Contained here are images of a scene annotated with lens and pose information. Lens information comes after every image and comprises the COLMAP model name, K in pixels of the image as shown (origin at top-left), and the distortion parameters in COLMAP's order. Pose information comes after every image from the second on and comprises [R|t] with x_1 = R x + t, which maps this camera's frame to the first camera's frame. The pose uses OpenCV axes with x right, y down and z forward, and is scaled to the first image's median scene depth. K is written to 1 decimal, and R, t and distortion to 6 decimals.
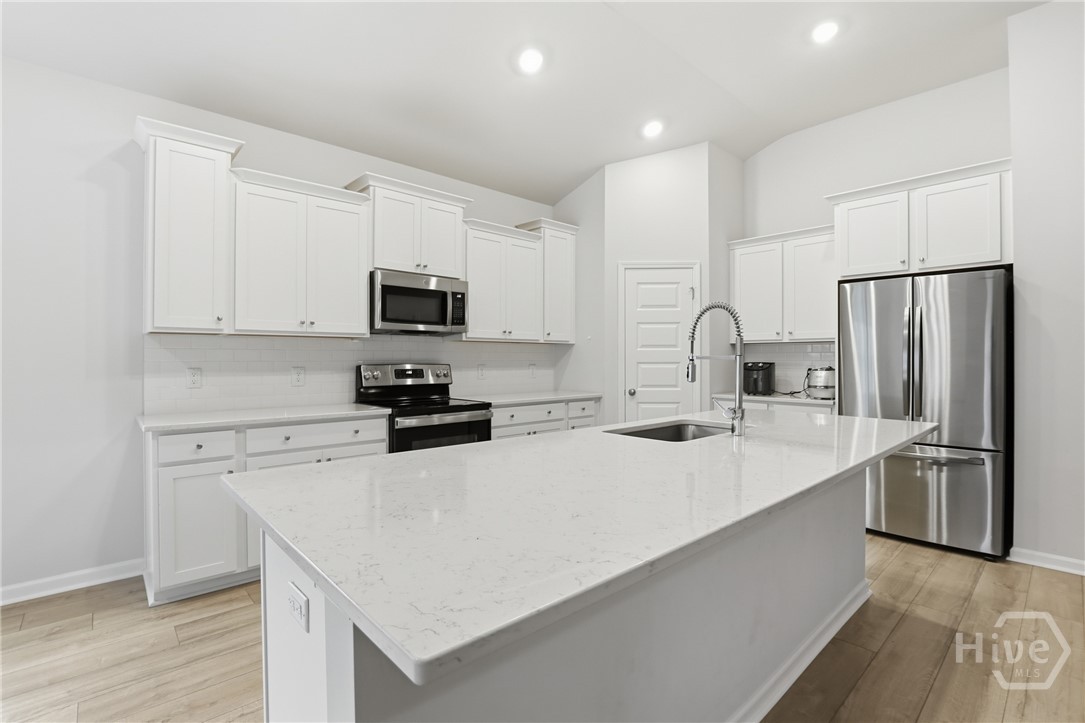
lens RADIAL K [[502.5, 0, 564.0], [0, 502.5, 352.9], [0, 0, 1]] dist [-0.030772, 0.002940]
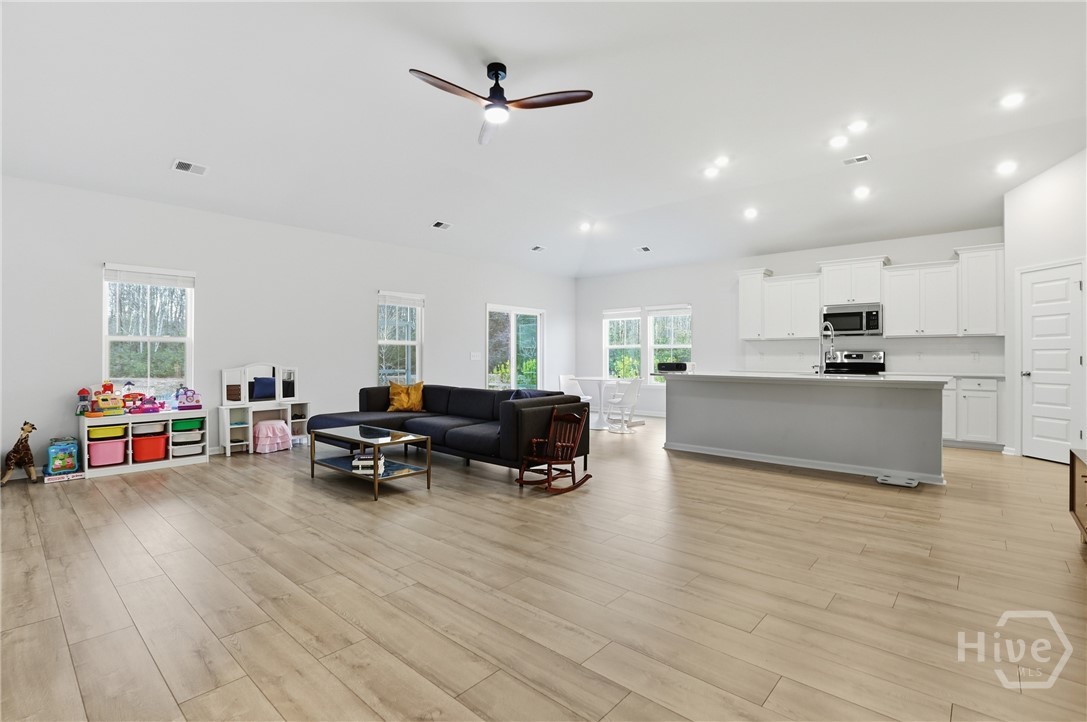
lens RADIAL K [[503.4, 0, 540.0], [0, 503.4, 358.4], [0, 0, 1]] dist [-0.030772, 0.002940]
pose [[0.075892, 0.006910, -0.997092, 1.431984], [0.013643, 0.999875, 0.007968, 0.016779], [0.997023, -0.014208, 0.075788, -0.314153]]
